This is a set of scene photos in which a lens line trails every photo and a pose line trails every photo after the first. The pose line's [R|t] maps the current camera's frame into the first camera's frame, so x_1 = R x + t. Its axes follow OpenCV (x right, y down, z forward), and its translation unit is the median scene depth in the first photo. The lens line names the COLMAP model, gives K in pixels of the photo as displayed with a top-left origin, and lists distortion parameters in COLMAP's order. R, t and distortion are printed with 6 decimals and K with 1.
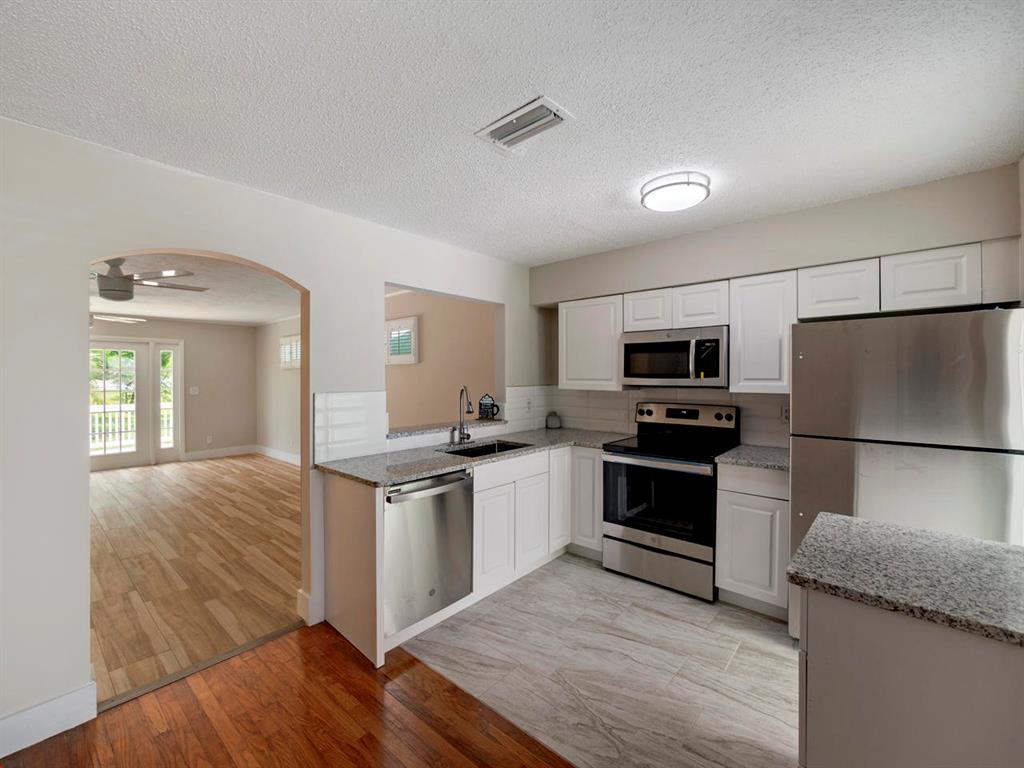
lens RADIAL K [[433.1, 0, 512.7], [0, 433.1, 382.9], [0, 0, 1]] dist [0.001484, 0.000191]
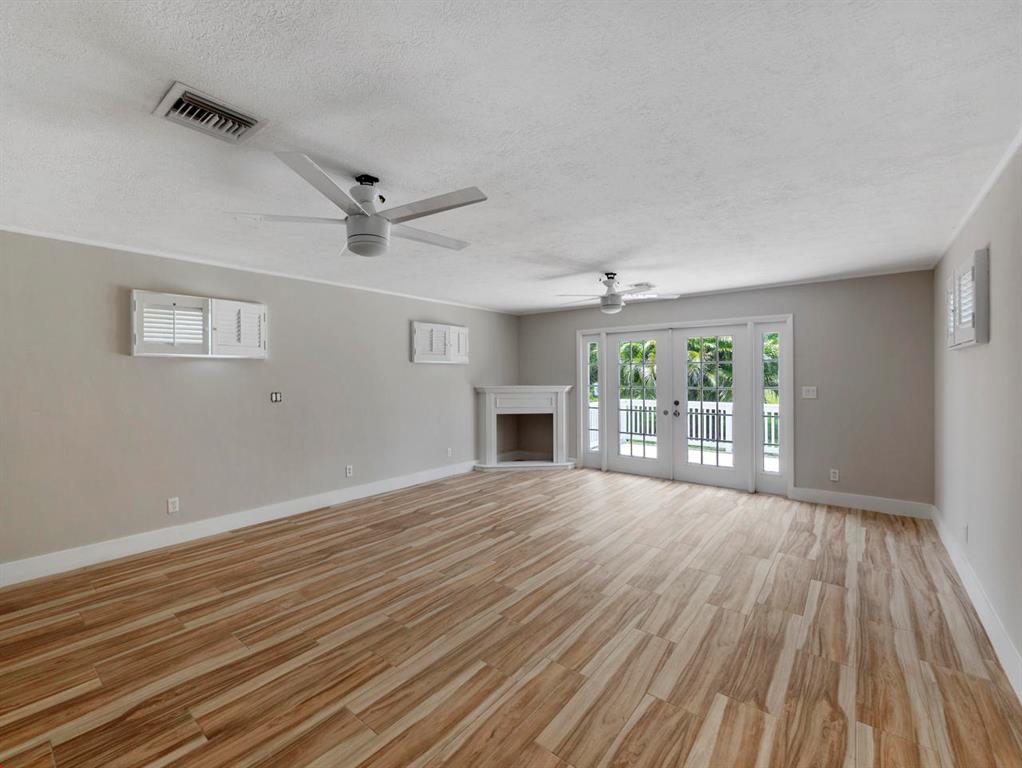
lens RADIAL K [[421.1, 0, 512.2], [0, 421.1, 387.1], [0, 0, 1]] dist [-0.000101, -0.000019]
pose [[0.019389, -0.001413, -0.999811, -0.178119], [0.001033, 0.999998, -0.001393, 0.016544], [0.999811, -0.001006, 0.019390, 0.736482]]
